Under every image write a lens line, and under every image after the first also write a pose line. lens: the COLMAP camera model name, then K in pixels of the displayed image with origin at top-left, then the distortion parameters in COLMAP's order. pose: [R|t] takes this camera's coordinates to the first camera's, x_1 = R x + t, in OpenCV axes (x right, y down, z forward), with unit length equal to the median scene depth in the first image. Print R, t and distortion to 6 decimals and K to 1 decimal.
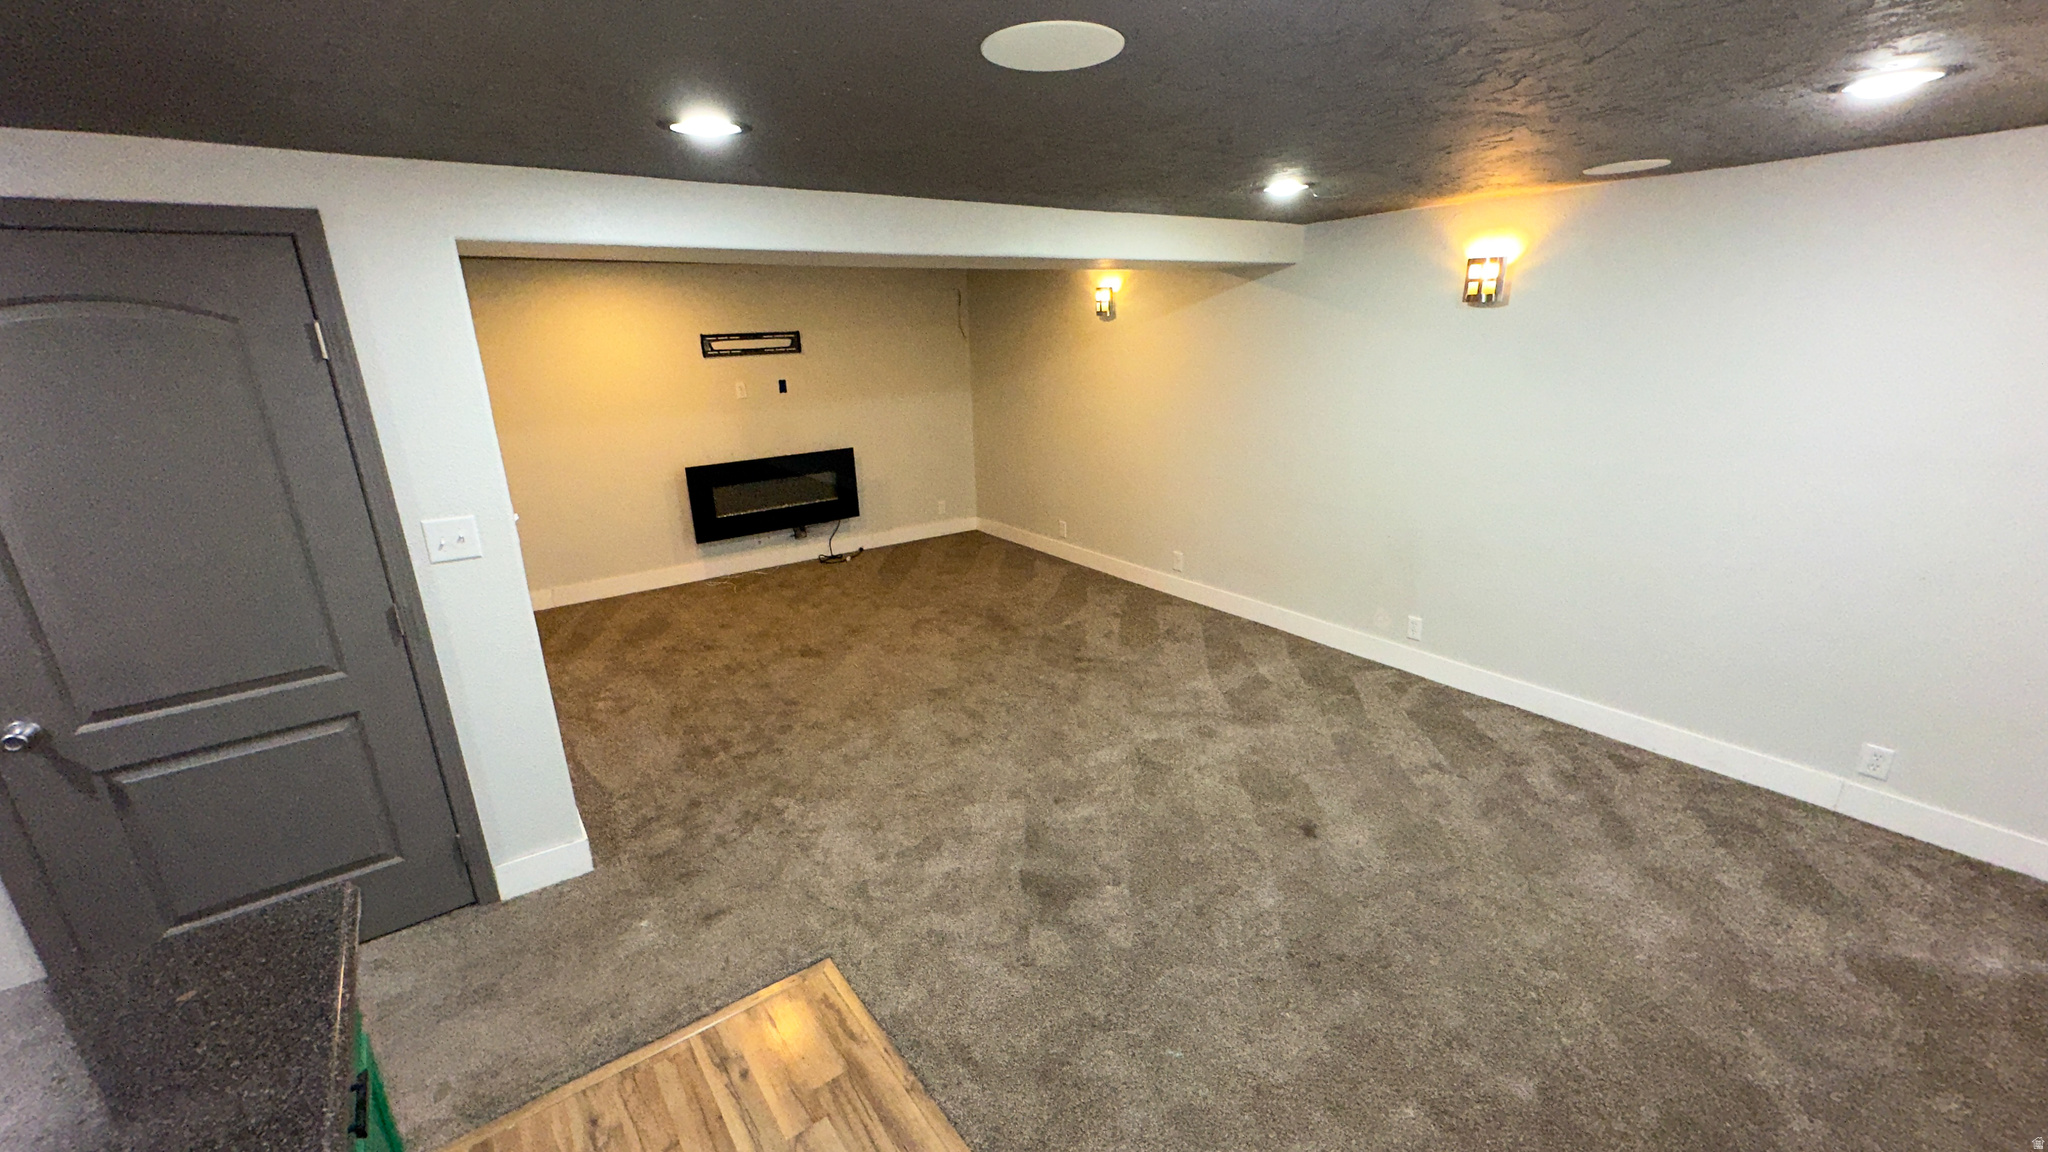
lens RADIAL K [[809.5, 0, 1012.7], [0, 809.5, 585.0], [0, 0, 1]] dist [-0.004345, 0.000430]
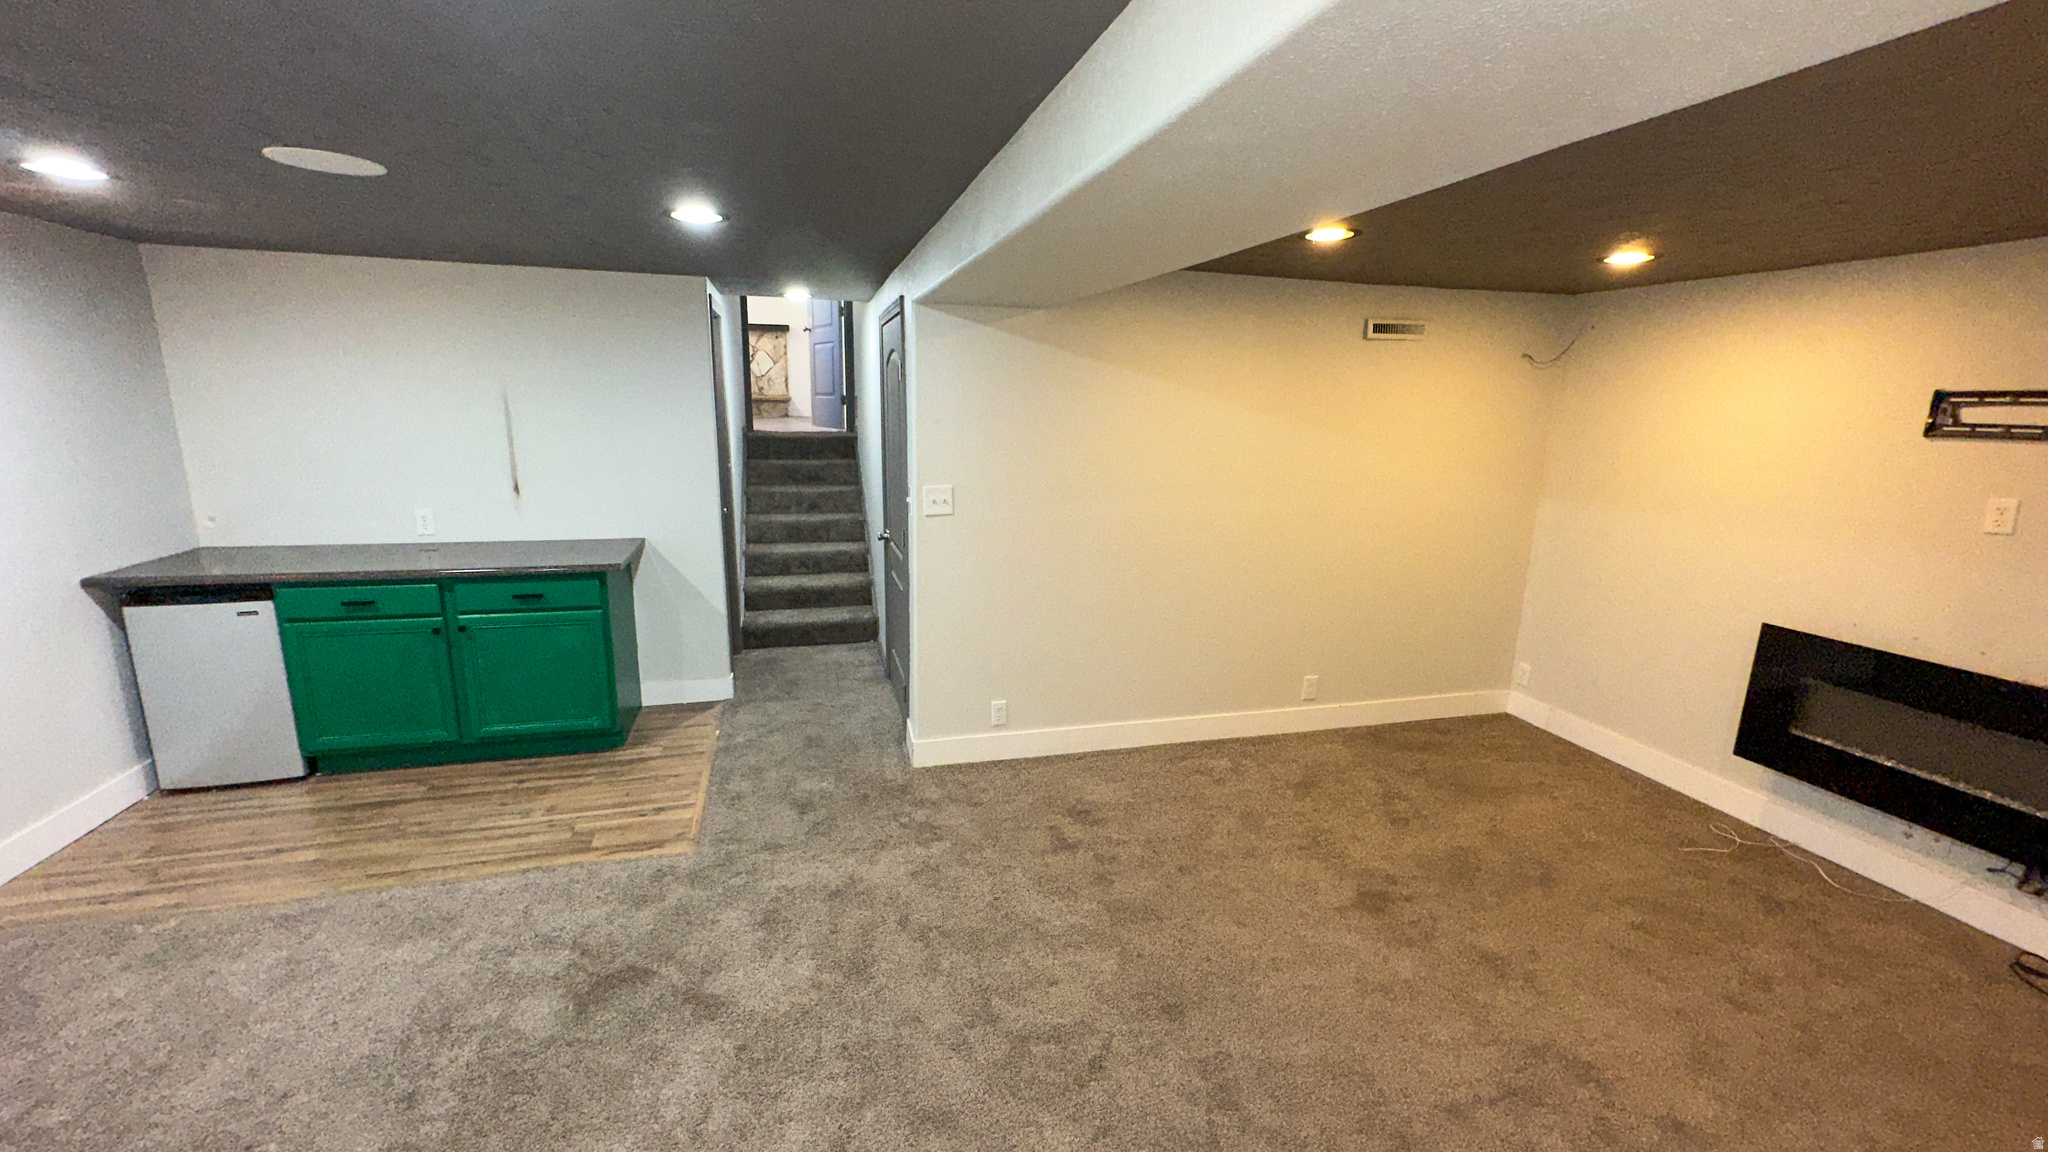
lens RADIAL K [[809.5, 0, 1021.9], [0, 809.5, 583.0], [0, 0, 1]] dist [-0.004345, 0.000430]
pose [[-0.347028, 0.230541, -0.909078, 0.299160], [-0.297749, 0.892086, 0.339893, -0.227321], [0.889335, 0.388629, -0.240936, 0.736809]]
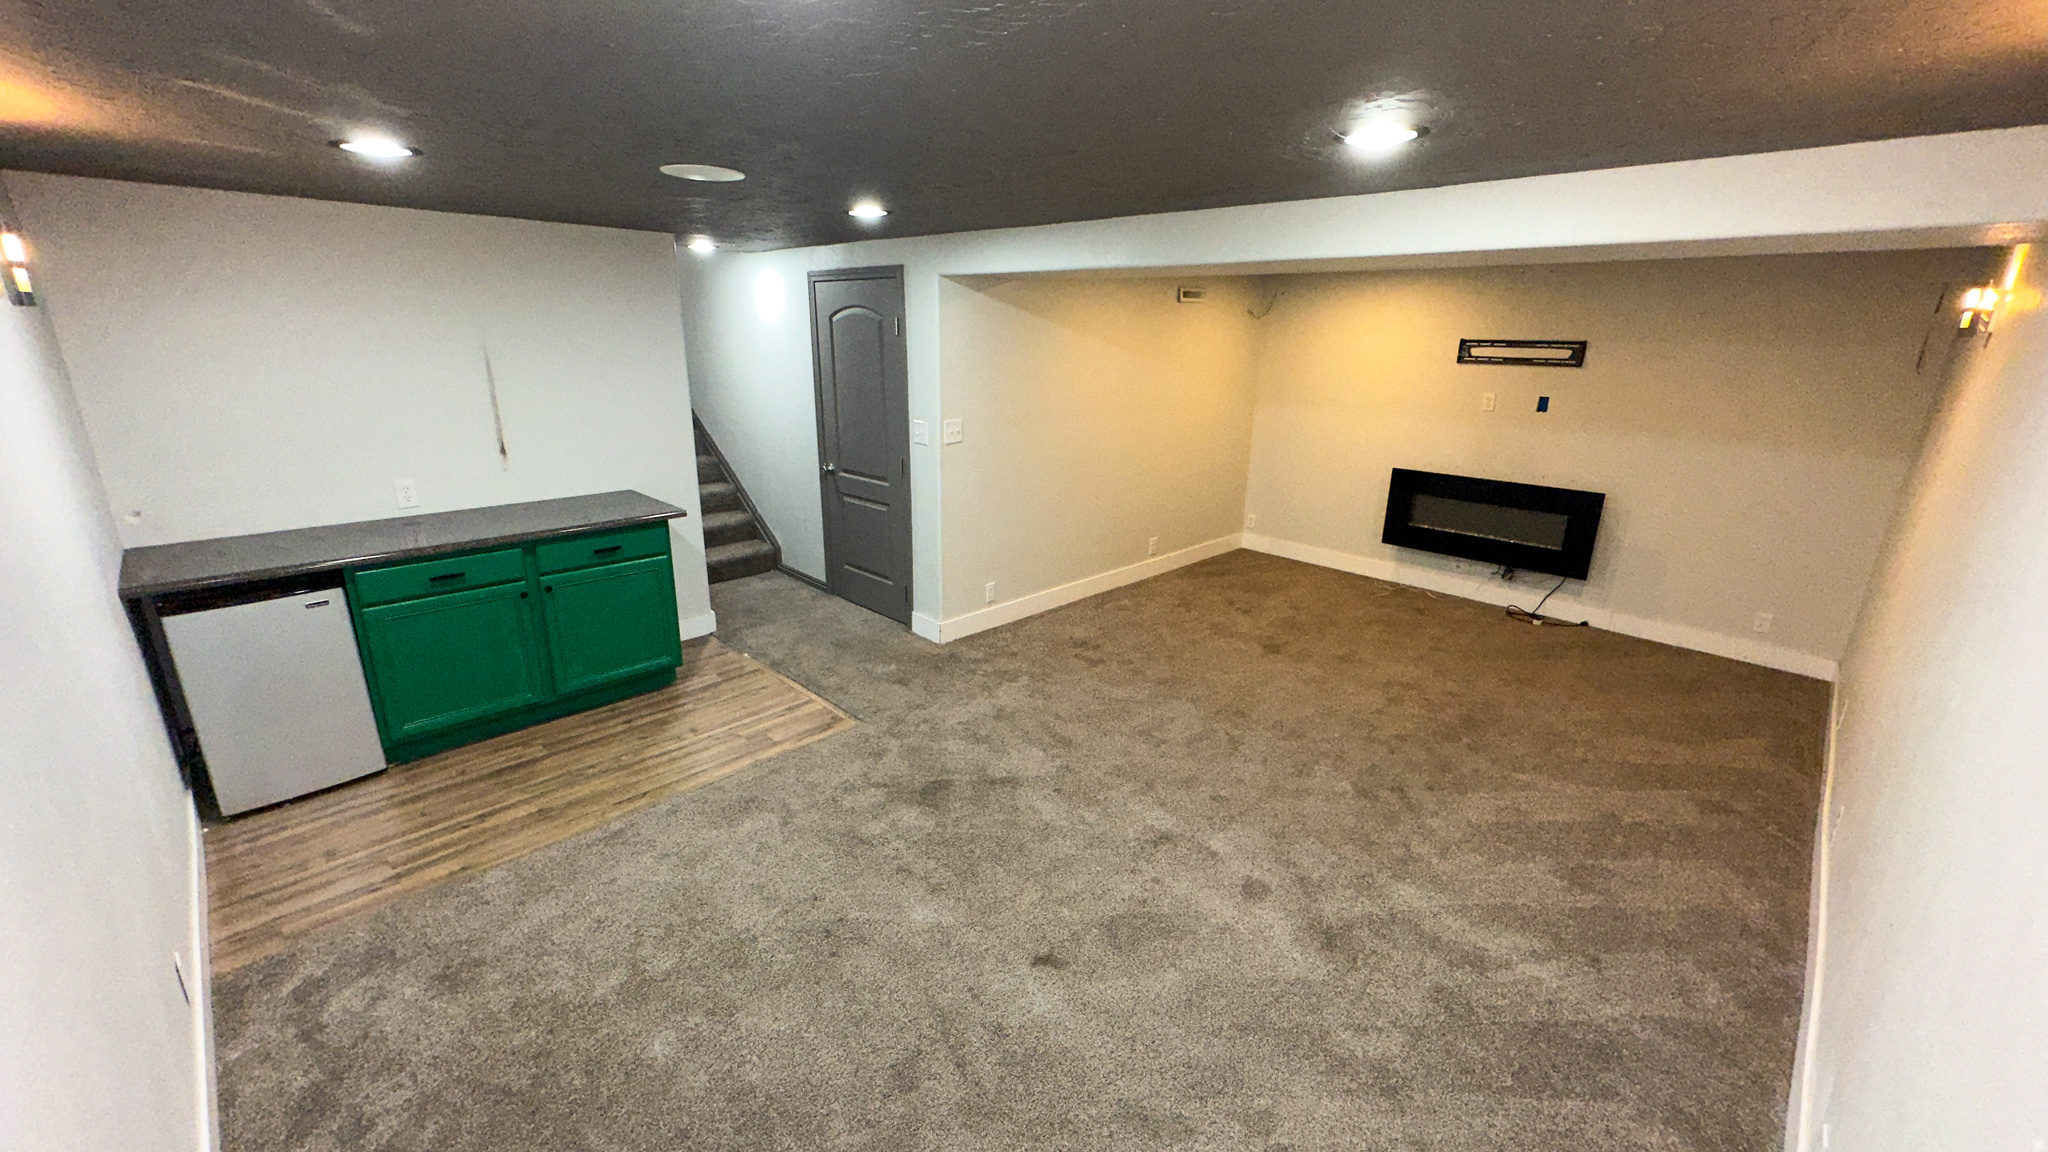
lens RADIAL K [[809.5, 0, 1019.2], [0, 809.5, 580.5], [0, 0, 1]] dist [-0.004345, 0.000430]
pose [[0.165024, 0.323828, -0.931613, 0.562912], [-0.322225, 0.910433, 0.259388, -0.141208], [0.932169, 0.257383, 0.254589, 0.373856]]
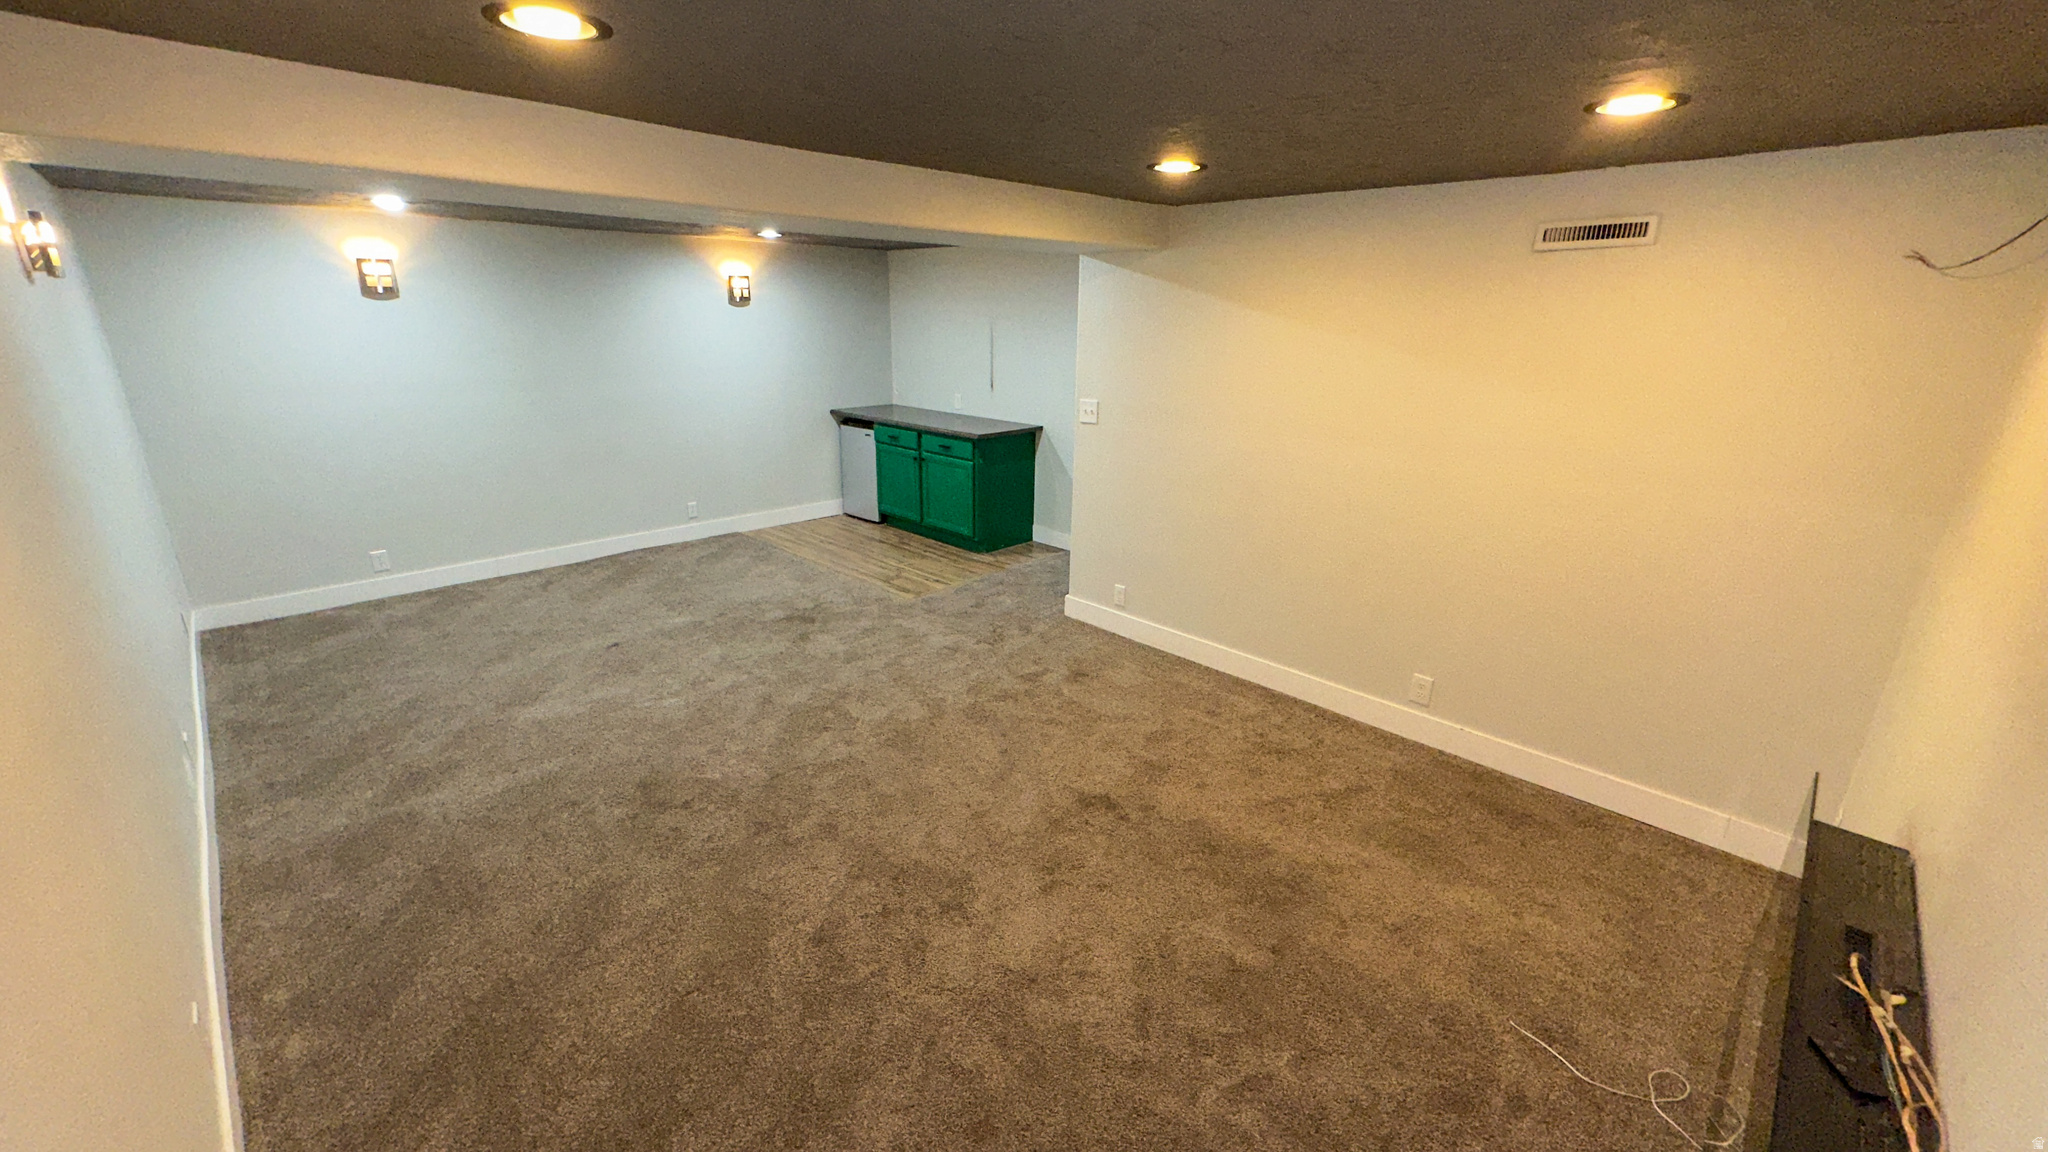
lens RADIAL K [[809.5, 0, 1016.8], [0, 809.5, 583.1], [0, 0, 1]] dist [-0.004345, 0.000430]
pose [[-0.986795, 0.066336, -0.147765, -0.088087], [-0.034896, 0.803792, 0.593886, -0.399151], [0.158169, 0.591200, -0.790863, 1.259240]]
